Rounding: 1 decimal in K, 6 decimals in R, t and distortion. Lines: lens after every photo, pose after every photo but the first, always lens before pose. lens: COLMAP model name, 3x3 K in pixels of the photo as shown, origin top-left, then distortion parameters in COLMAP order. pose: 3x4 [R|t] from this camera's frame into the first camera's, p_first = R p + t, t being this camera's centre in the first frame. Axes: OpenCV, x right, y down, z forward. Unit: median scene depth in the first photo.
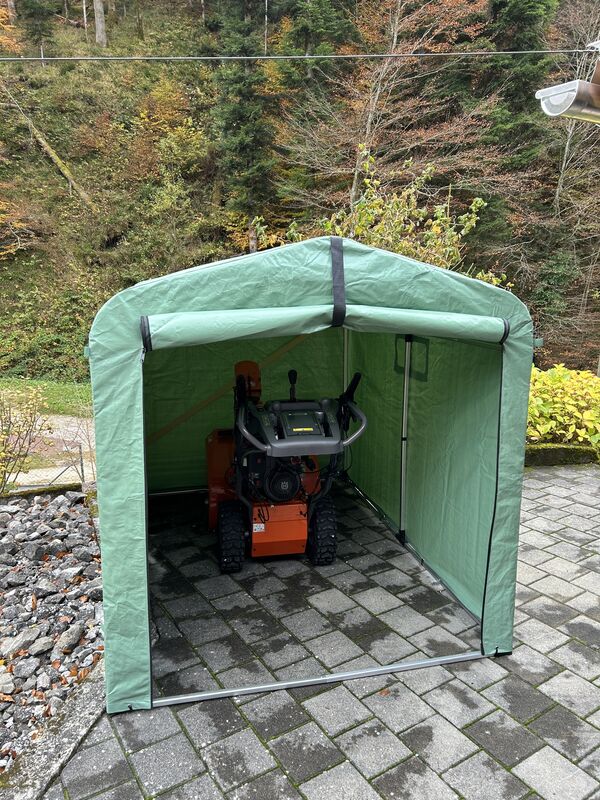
lens RADIAL K [[590.2, 0, 299.9], [0, 590.2, 402.3], [0, 0, 1]] dist [0.041185, -0.041049]
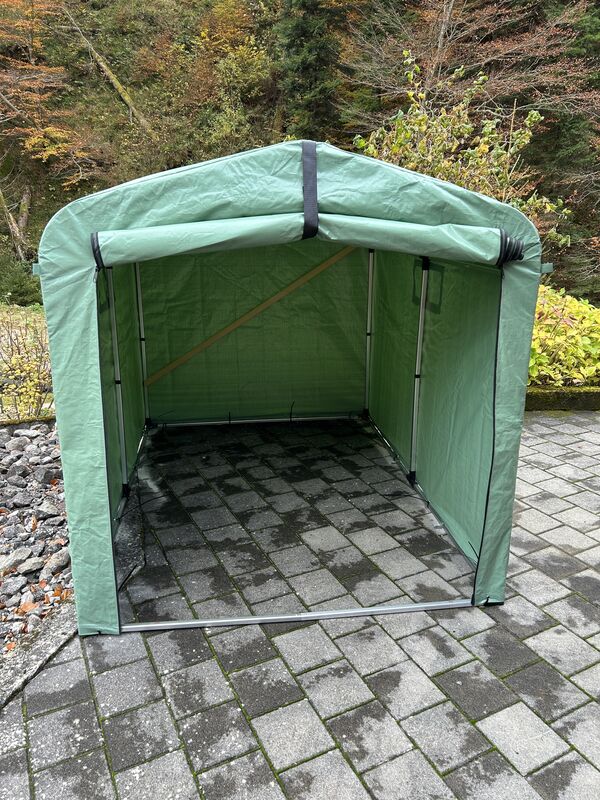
lens RADIAL K [[590.2, 0, 299.9], [0, 590.2, 402.3], [0, 0, 1]] dist [0.041185, -0.041049]
pose [[0.994440, 0.034300, -0.099560, 0.094015], [-0.023578, 0.993986, 0.106938, 0.008236], [0.102629, -0.103996, 0.989268, 0.052764]]
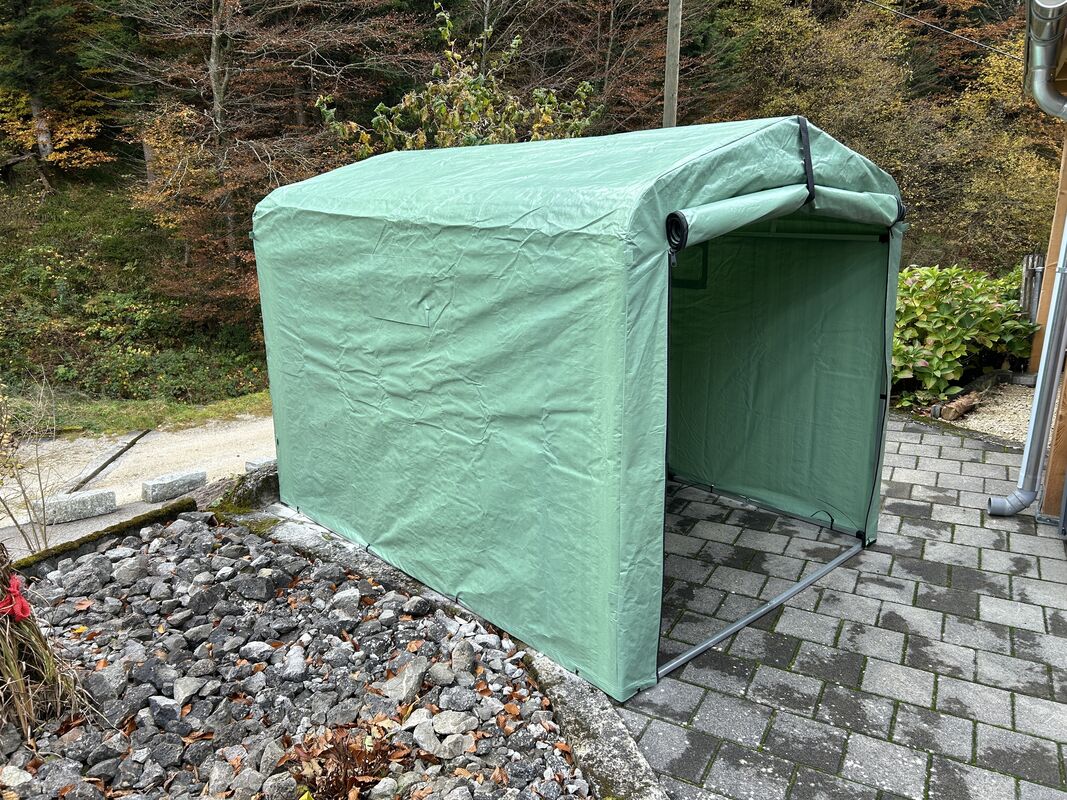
lens RADIAL K [[782.0, 0, 537.9], [0, 782.0, 397.9], [0, 0, 1]] dist [0.065886, -0.070723]
pose [[0.876772, -0.144258, 0.458759, -0.587531], [0.121341, 0.989444, 0.079228, 0.003485], [-0.465345, -0.013799, 0.885022, 0.062396]]
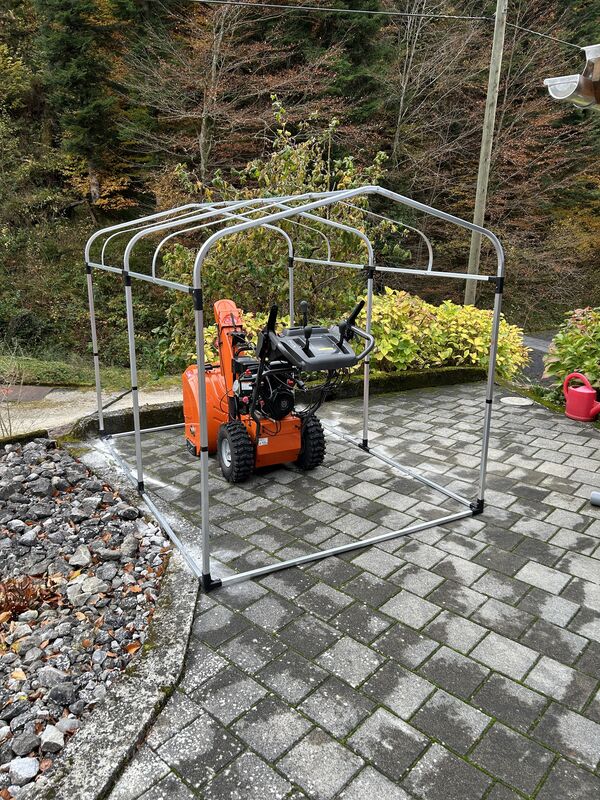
lens RADIAL K [[586.3, 0, 300.0], [0, 586.3, 400.0], [0, 0, 1]] dist [0.065886, -0.070723]
pose [[0.966319, -0.073230, 0.246707, -0.273555], [0.054441, 0.995132, 0.082148, 0.036642], [-0.251522, -0.065950, 0.965602, -0.118135]]
